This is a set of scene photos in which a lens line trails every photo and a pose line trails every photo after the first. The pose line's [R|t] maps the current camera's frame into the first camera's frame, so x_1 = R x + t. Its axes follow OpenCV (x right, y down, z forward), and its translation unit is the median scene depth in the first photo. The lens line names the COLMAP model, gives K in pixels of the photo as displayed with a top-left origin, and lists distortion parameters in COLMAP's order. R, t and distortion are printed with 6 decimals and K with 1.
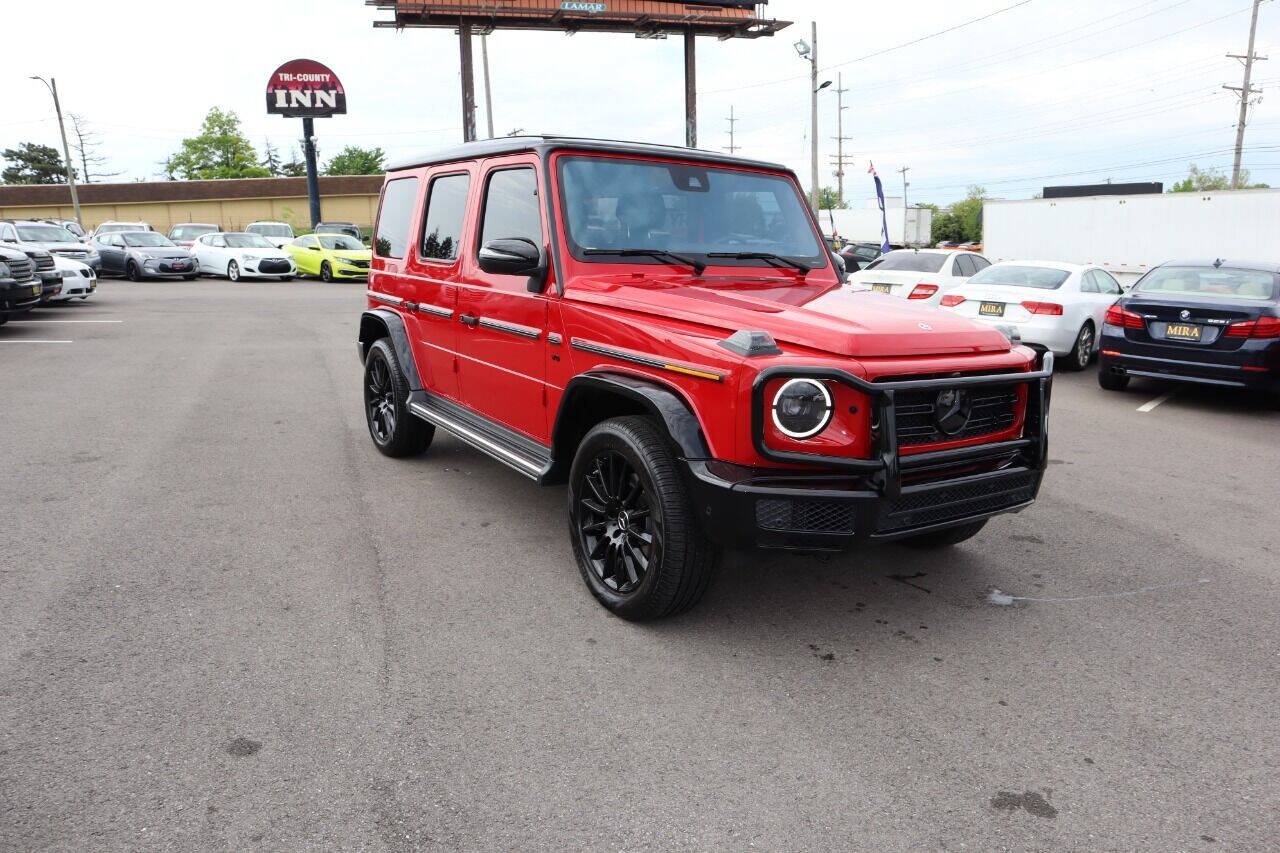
lens RADIAL K [[891.9, 0, 645.1], [0, 891.9, 434.7], [0, 0, 1]] dist [-0.120249, 0.072843]
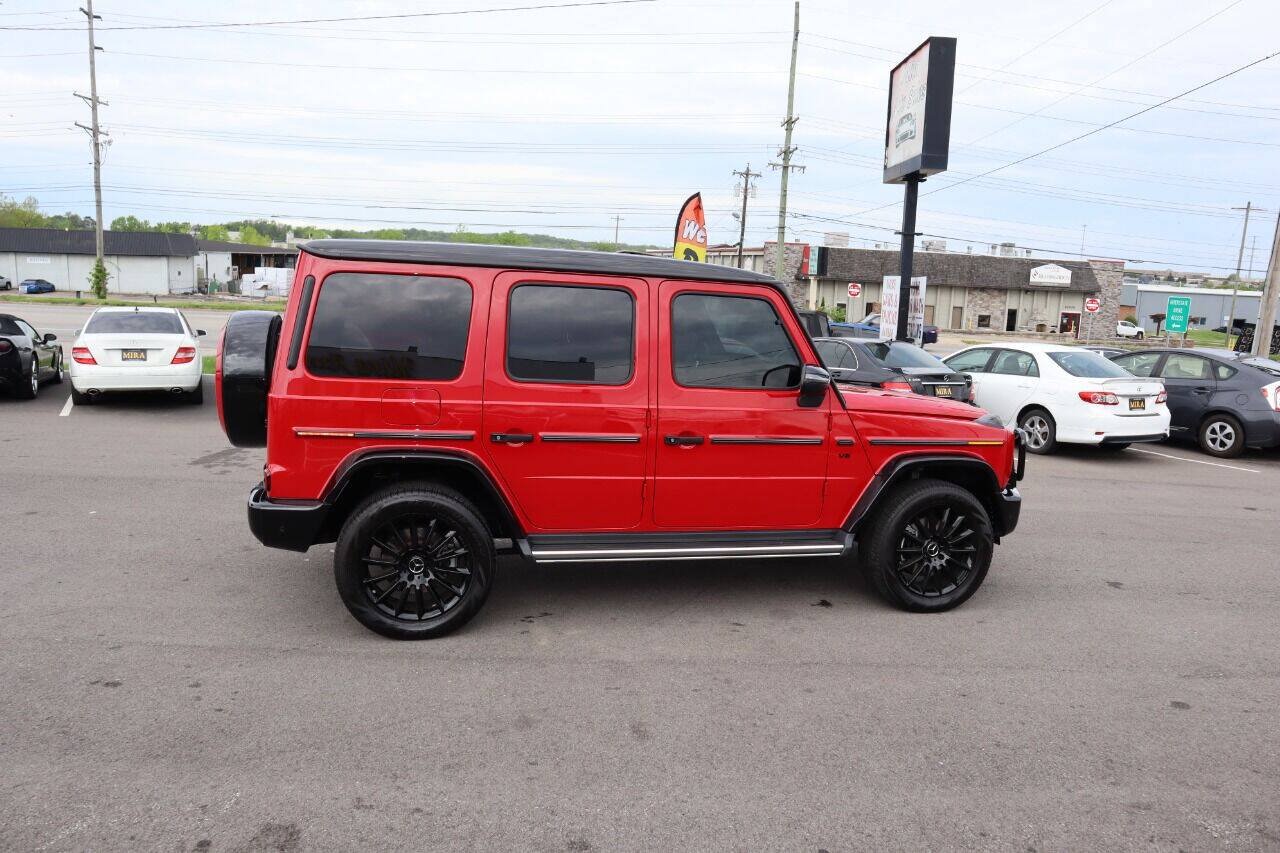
lens RADIAL K [[891.9, 0, 641.8], [0, 891.9, 431.2], [0, 0, 1]] dist [-0.120249, 0.072843]
pose [[0.319610, -0.140847, 0.937023, -0.219323], [0.170142, 0.981349, 0.089476, -0.044890], [-0.932149, 0.130829, 0.337613, 0.132308]]
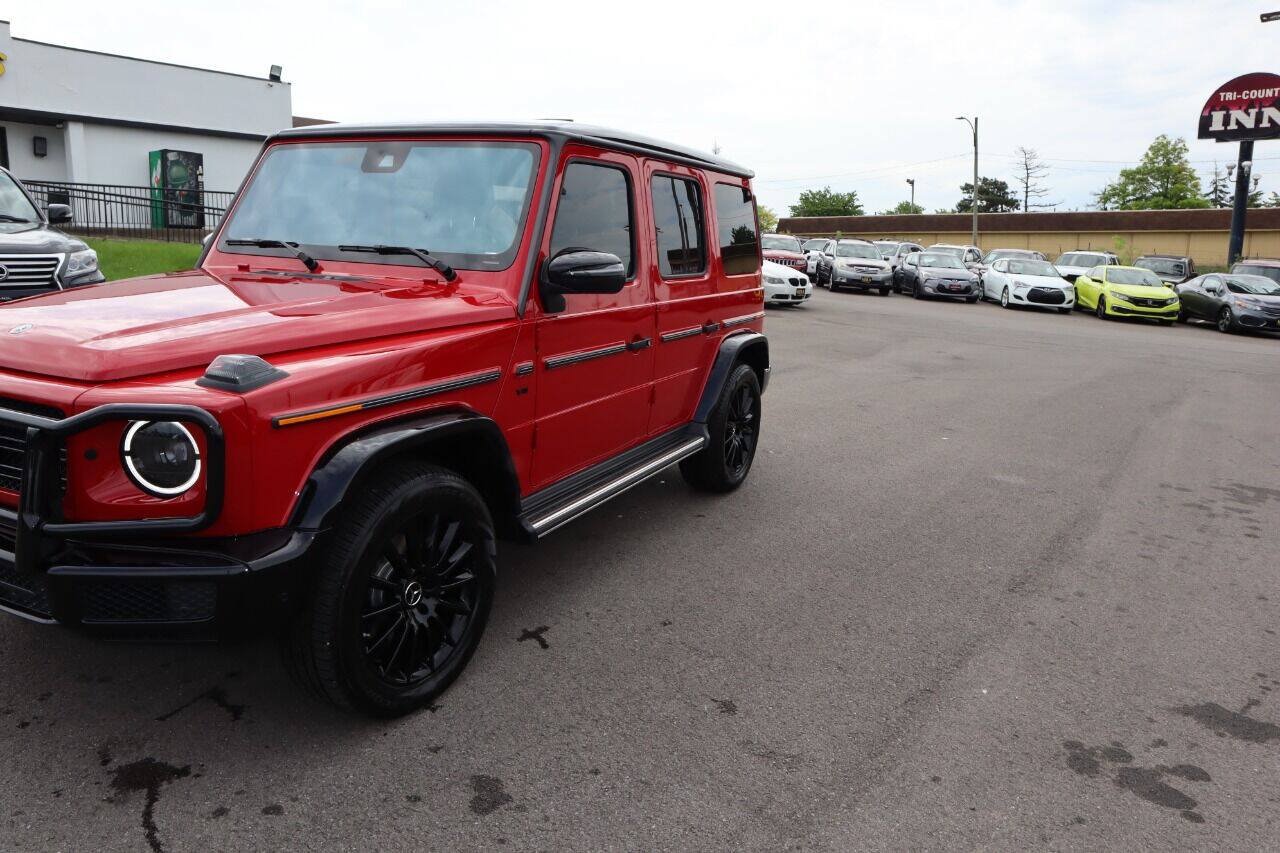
lens RADIAL K [[891.9, 0, 631.3], [0, 891.9, 431.9], [0, 0, 1]] dist [-0.120249, 0.072843]
pose [[0.514094, 0.185187, -0.837504, 0.162740], [-0.218538, 0.972471, 0.080883, -0.028251], [0.829426, 0.141445, 0.540412, 0.141307]]
